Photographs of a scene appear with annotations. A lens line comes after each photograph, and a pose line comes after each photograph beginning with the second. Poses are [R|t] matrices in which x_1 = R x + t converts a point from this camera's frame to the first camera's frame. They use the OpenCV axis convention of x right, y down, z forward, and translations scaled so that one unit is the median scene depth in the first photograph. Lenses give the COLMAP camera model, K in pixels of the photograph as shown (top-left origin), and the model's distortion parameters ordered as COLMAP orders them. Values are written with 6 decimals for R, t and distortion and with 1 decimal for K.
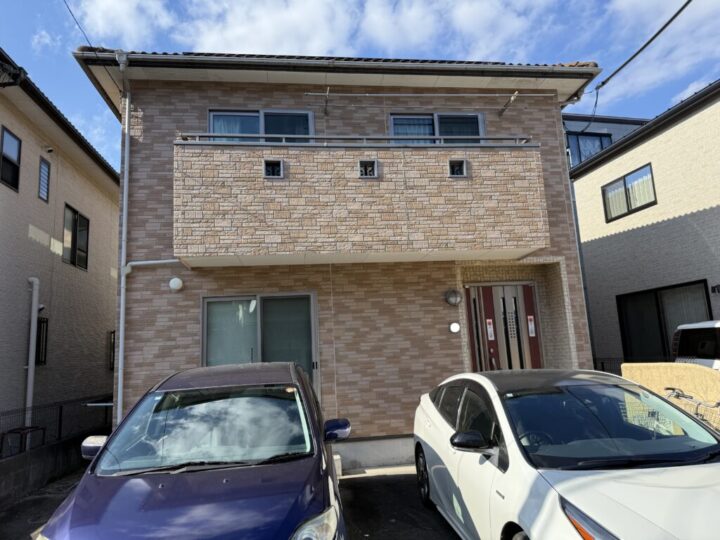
lens RADIAL K [[496.4, 0, 357.3], [0, 496.4, 274.2], [0, 0, 1]] dist [0.075222, -0.120595]
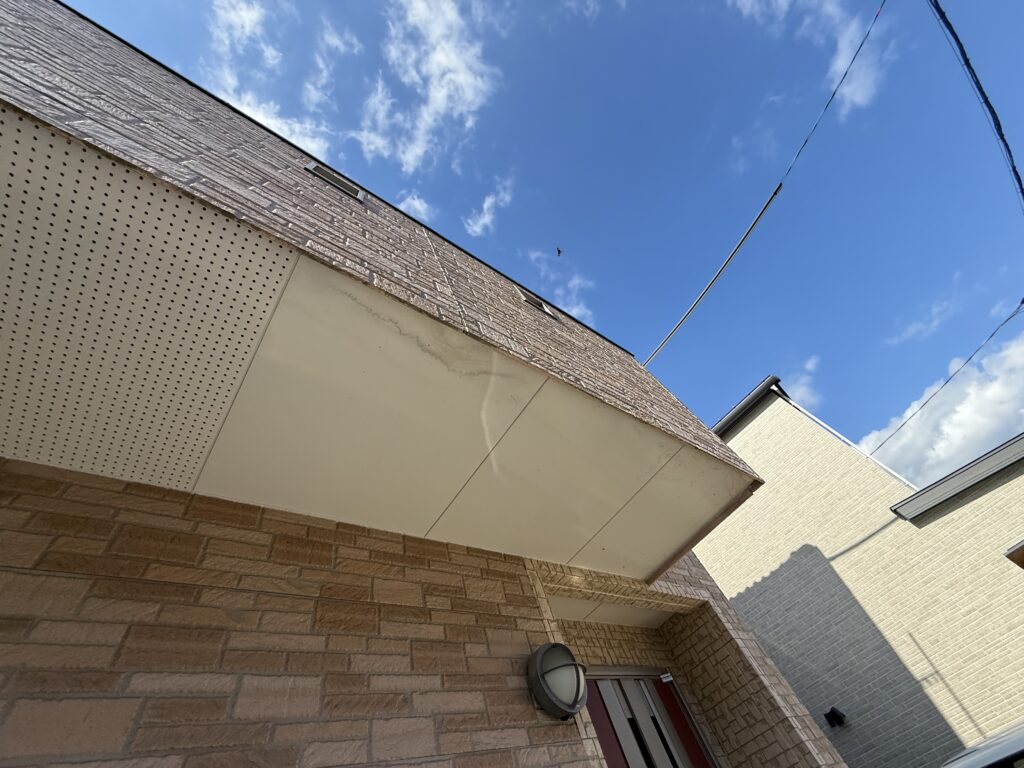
lens RADIAL K [[406.6, 0, 512.0], [0, 406.6, 384.0], [0, 0, 1]] dist [0.000693, -0.000064]
pose [[0.855349, 0.297191, 0.424329, 0.041015], [0.146296, 0.647179, -0.748169, 0.099211], [-0.496966, 0.702023, 0.510087, 0.784751]]
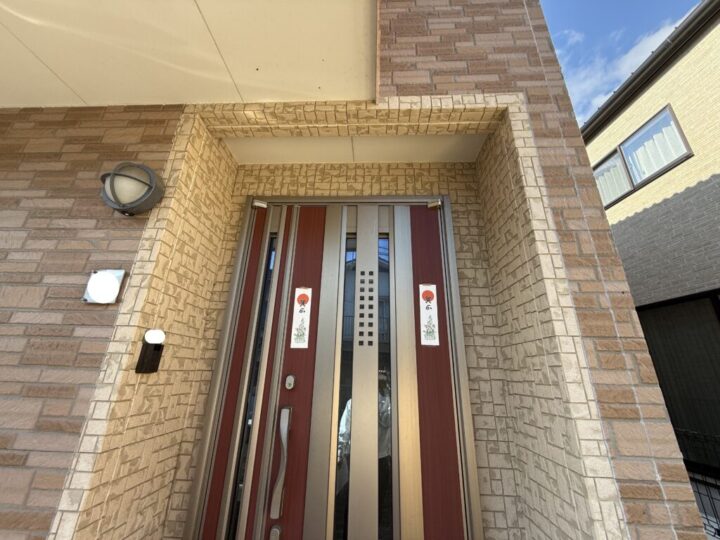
lens RADIAL K [[285.9, 0, 360.0], [0, 285.9, 270.0], [0, 0, 1]] dist [0.000693, -0.000064]
pose [[0.983498, 0.015068, -0.180289, 0.355162], [-0.047493, 0.983079, -0.176920, 0.116938], [0.174573, 0.182563, 0.967572, 0.848220]]
